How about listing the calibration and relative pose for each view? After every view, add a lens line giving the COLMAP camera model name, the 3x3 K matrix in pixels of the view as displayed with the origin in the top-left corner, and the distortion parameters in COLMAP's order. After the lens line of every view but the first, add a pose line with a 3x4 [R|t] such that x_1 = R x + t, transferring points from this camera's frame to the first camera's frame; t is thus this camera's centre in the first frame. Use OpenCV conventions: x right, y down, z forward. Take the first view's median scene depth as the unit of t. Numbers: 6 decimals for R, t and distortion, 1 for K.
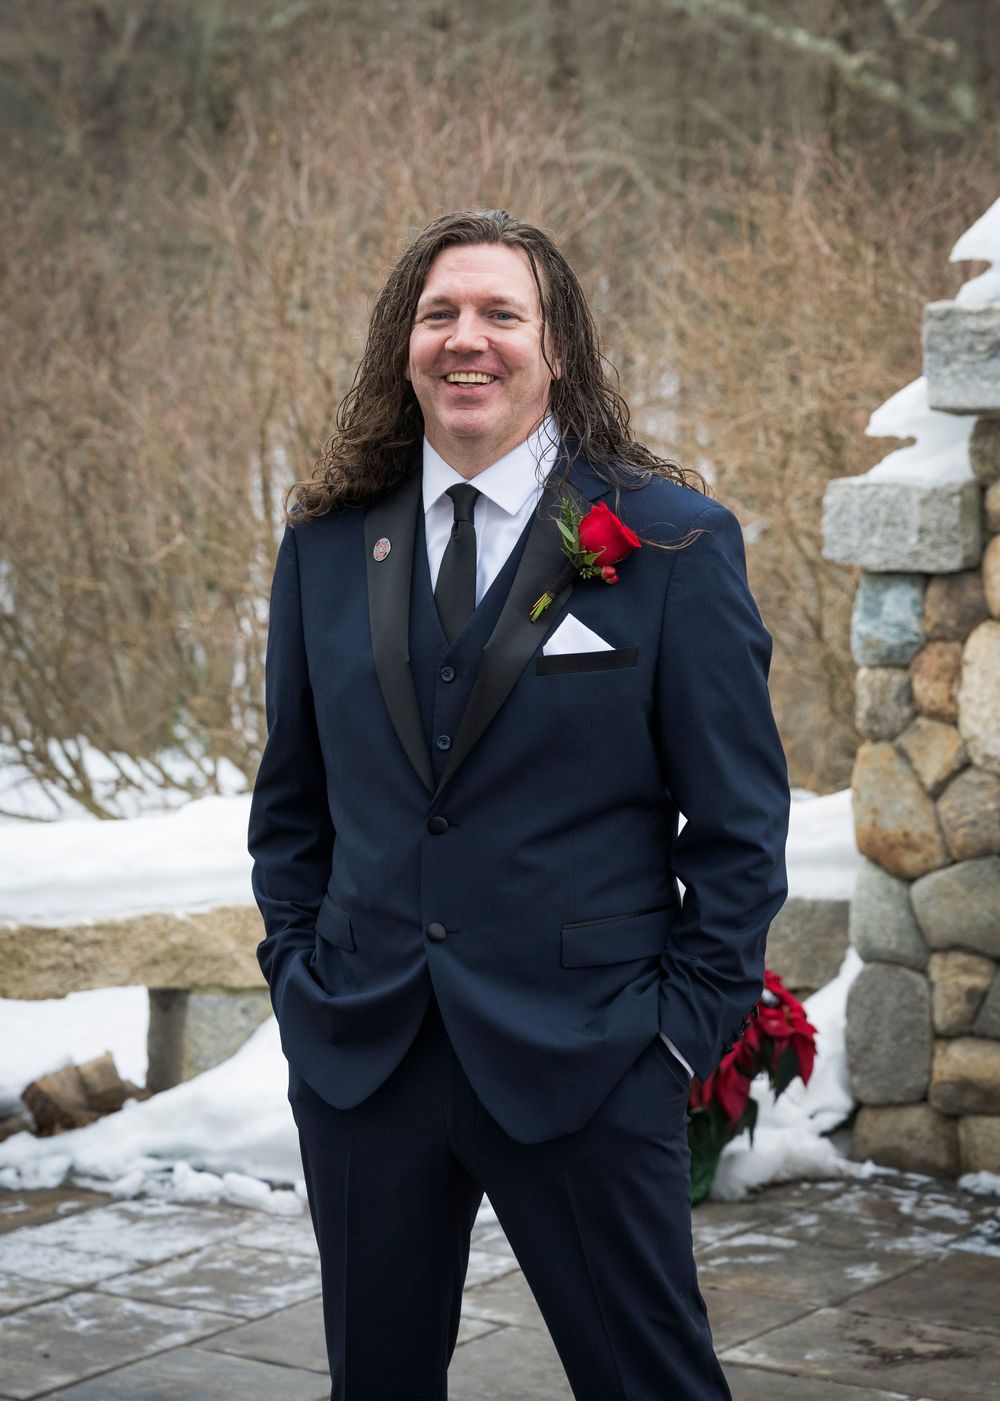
lens RADIAL K [[3670.7, 0, 549.3], [0, 3670.7, 613.3], [0, 0, 1]] dist [-0.010518, -0.087678]
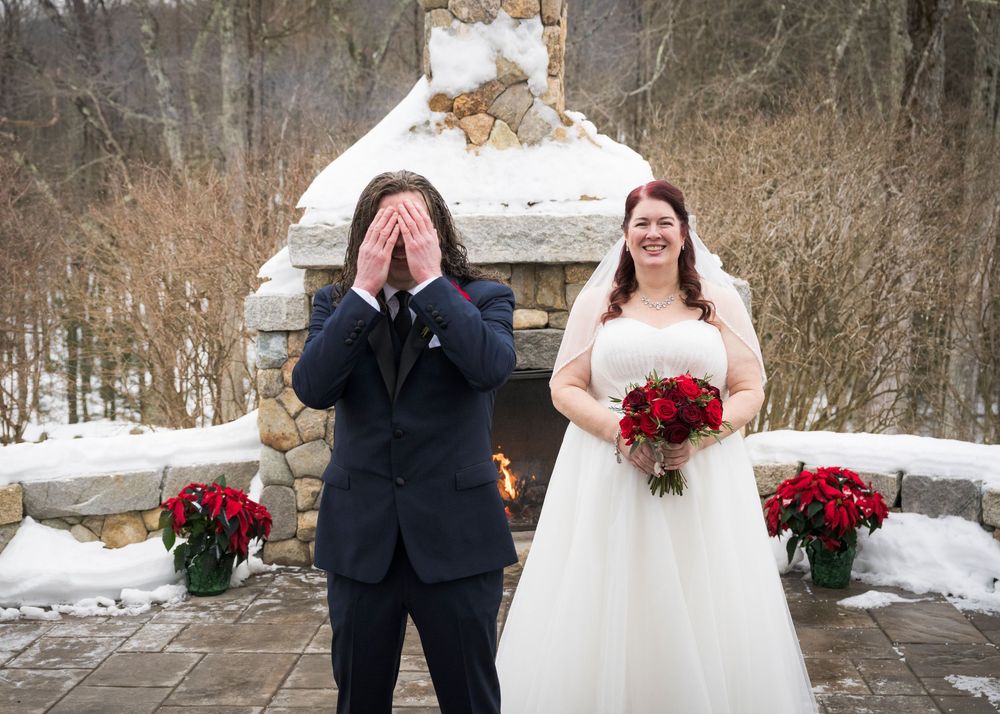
lens RADIAL K [[1285.4, 0, 458.0], [0, 1285.4, 341.5], [0, 0, 1]] dist [-0.001305, -0.003177]
pose [[0.879879, -0.051911, 0.472353, -0.215134], [0.052175, 0.998559, 0.012550, -0.008541], [-0.472324, 0.013603, 0.881320, 0.157505]]
